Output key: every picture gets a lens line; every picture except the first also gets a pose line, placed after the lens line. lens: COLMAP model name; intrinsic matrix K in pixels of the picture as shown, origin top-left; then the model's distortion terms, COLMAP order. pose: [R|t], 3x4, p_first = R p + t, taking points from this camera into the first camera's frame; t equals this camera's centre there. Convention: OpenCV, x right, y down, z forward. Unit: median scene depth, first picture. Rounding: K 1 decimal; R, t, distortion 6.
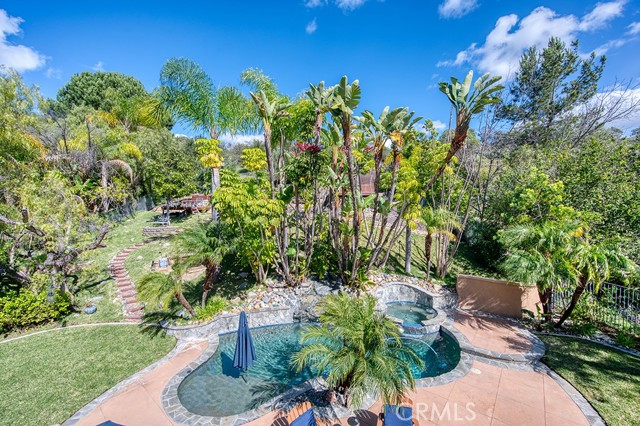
lens RADIAL K [[257.9, 0, 318.8], [0, 257.9, 212.2], [0, 0, 1]] dist [-0.001465, -0.000181]
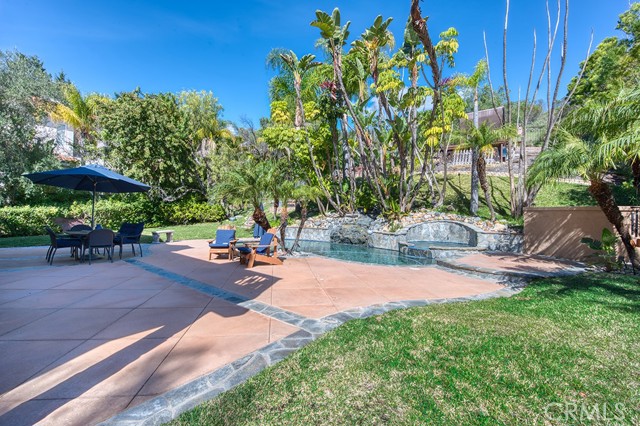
lens RADIAL K [[257.9, 0, 315.5], [0, 257.9, 211.6], [0, 0, 1]] dist [-0.001465, -0.000181]
pose [[0.742846, 0.020916, -0.669135, 0.565642], [-0.021749, 0.999738, 0.007105, 0.253357], [0.669109, 0.009275, 0.743107, 0.070698]]
